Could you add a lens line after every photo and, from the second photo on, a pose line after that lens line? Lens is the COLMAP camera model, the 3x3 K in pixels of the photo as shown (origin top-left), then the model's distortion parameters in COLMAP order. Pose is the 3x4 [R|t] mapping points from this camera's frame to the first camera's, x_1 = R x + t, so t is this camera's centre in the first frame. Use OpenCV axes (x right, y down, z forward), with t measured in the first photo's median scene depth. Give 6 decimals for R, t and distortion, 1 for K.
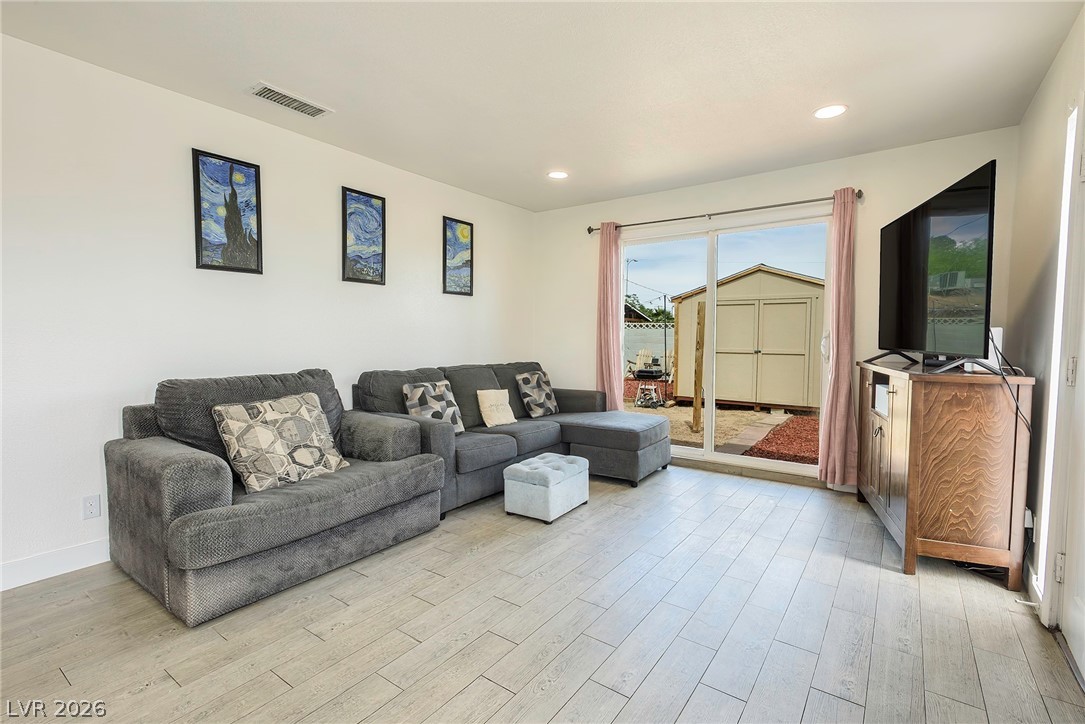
lens RADIAL K [[503.7, 0, 542.5], [0, 503.7, 362.0], [0, 0, 1]] dist [0.011412, -0.000631]
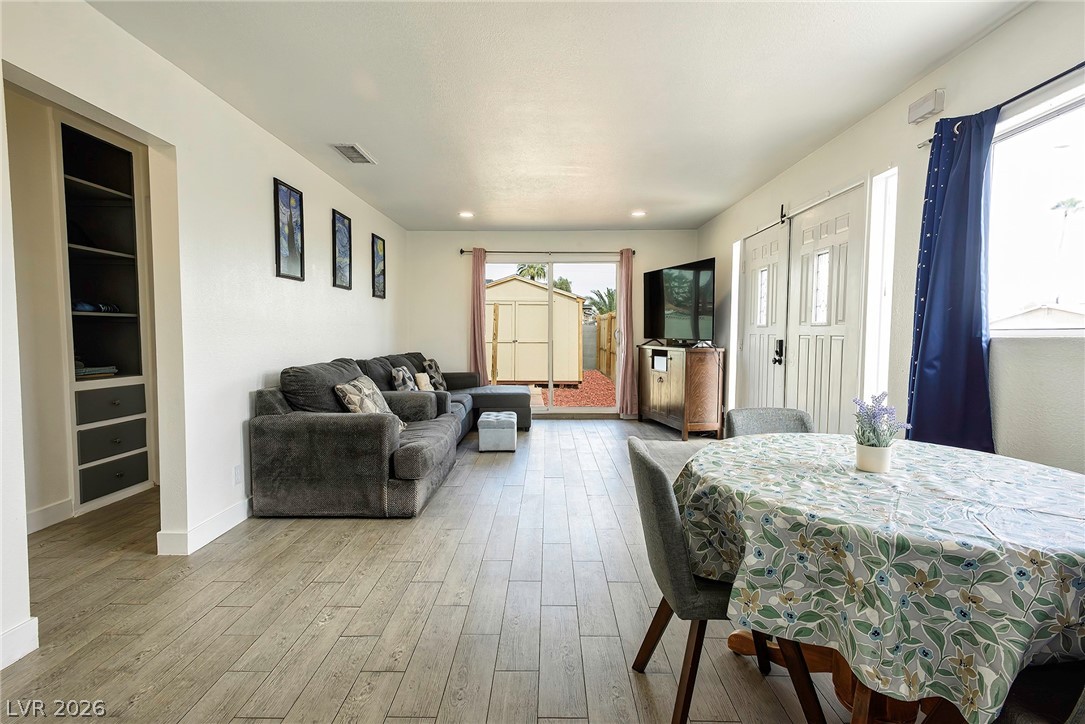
lens RADIAL K [[503.7, 0, 542.5], [0, 503.7, 362.0], [0, 0, 1]] dist [0.011412, -0.000631]
pose [[0.815784, -0.038033, 0.577104, -0.699890], [0.031760, 0.999276, 0.020960, 0.011497], [-0.577484, 0.001230, 0.816401, -0.283326]]
